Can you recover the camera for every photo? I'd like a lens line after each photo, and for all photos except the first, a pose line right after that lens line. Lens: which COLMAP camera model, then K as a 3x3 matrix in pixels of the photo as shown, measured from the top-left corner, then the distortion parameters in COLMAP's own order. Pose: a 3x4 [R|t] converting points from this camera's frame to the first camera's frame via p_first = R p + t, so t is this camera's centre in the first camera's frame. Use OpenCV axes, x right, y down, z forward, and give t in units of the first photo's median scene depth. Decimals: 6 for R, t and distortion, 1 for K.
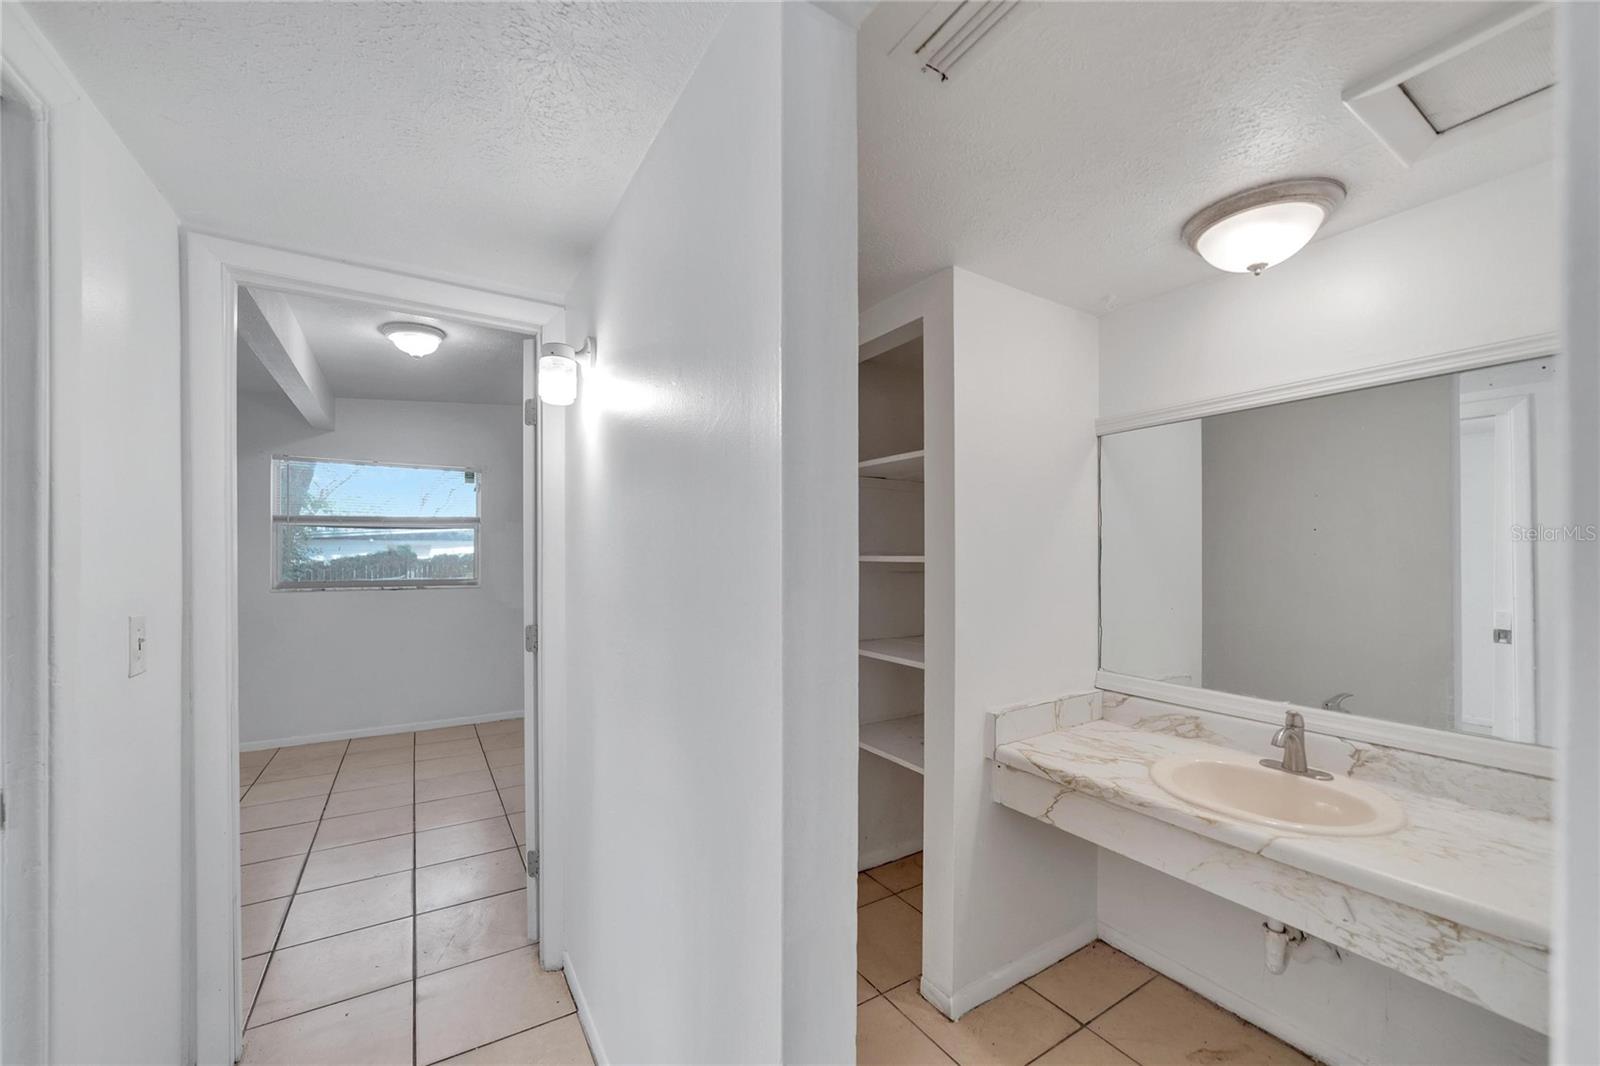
lens RADIAL K [[623.5, 0, 795.8], [0, 623.5, 554.9], [0, 0, 1]] dist [-0.011057, 0.003192]
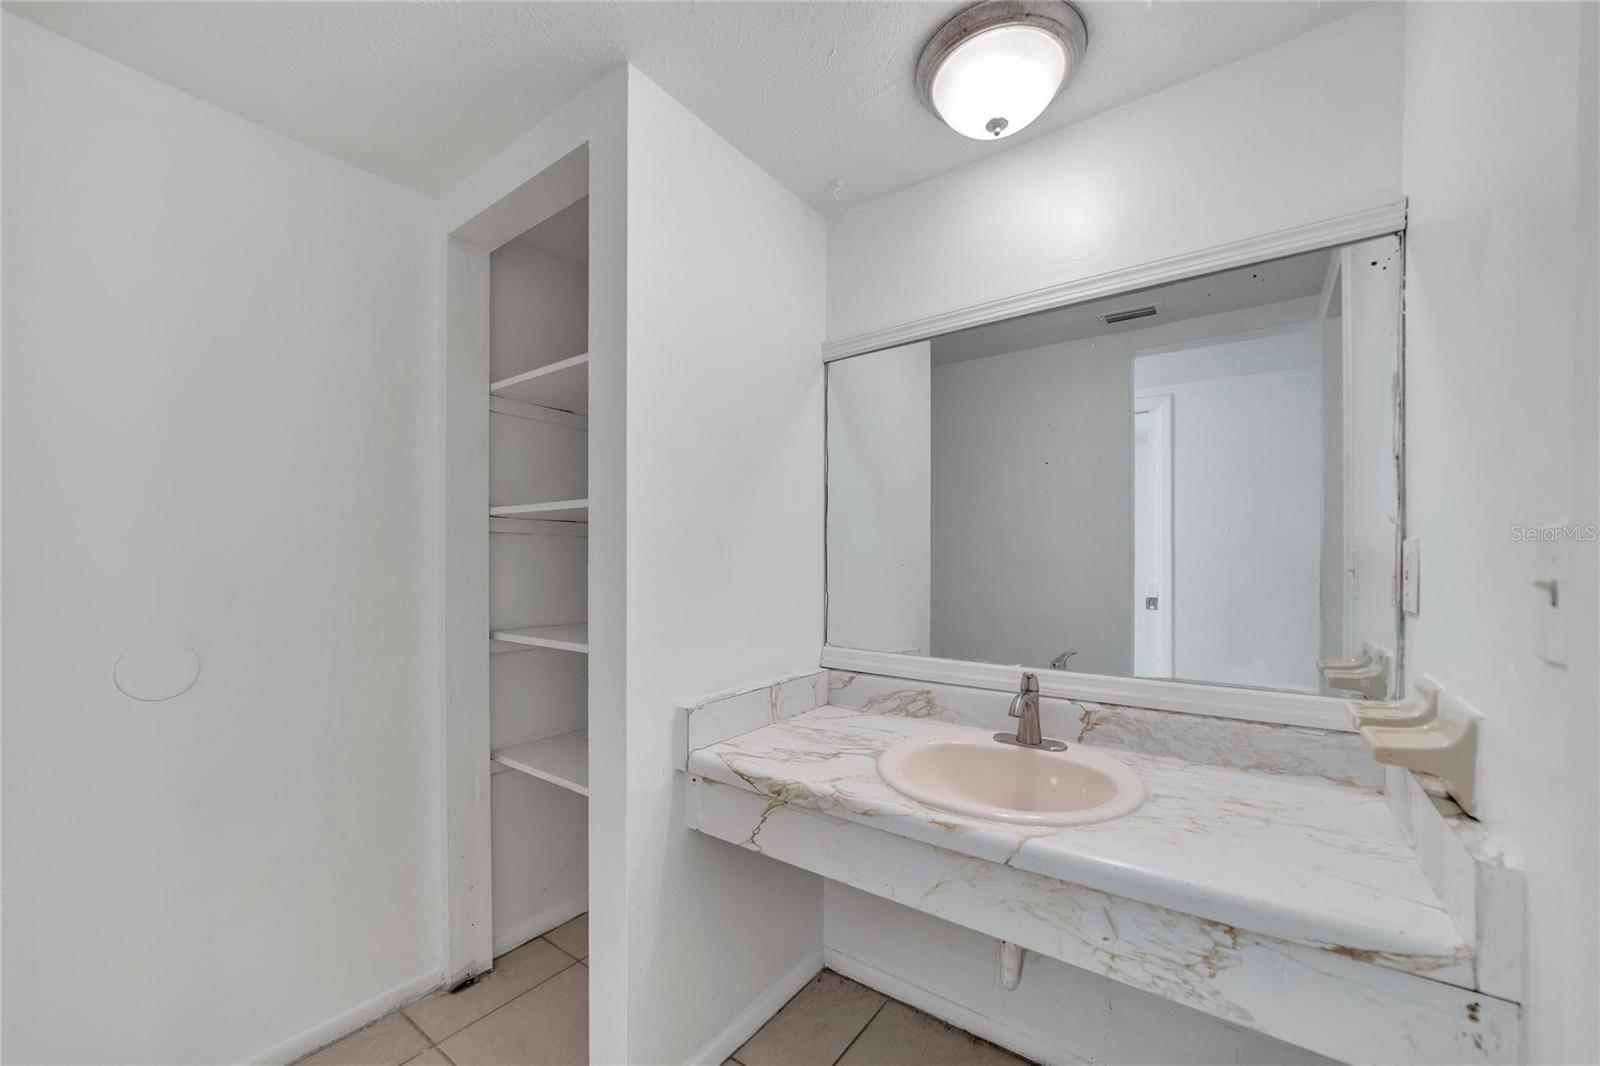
lens RADIAL K [[623.5, 0, 806.8], [0, 623.5, 573.8], [0, 0, 1]] dist [-0.011057, 0.003192]
pose [[0.923078, -0.006618, 0.384556, 0.189355], [-0.000668, 0.999823, 0.018812, 0.095624], [-0.384612, -0.017622, 0.922910, 0.317284]]
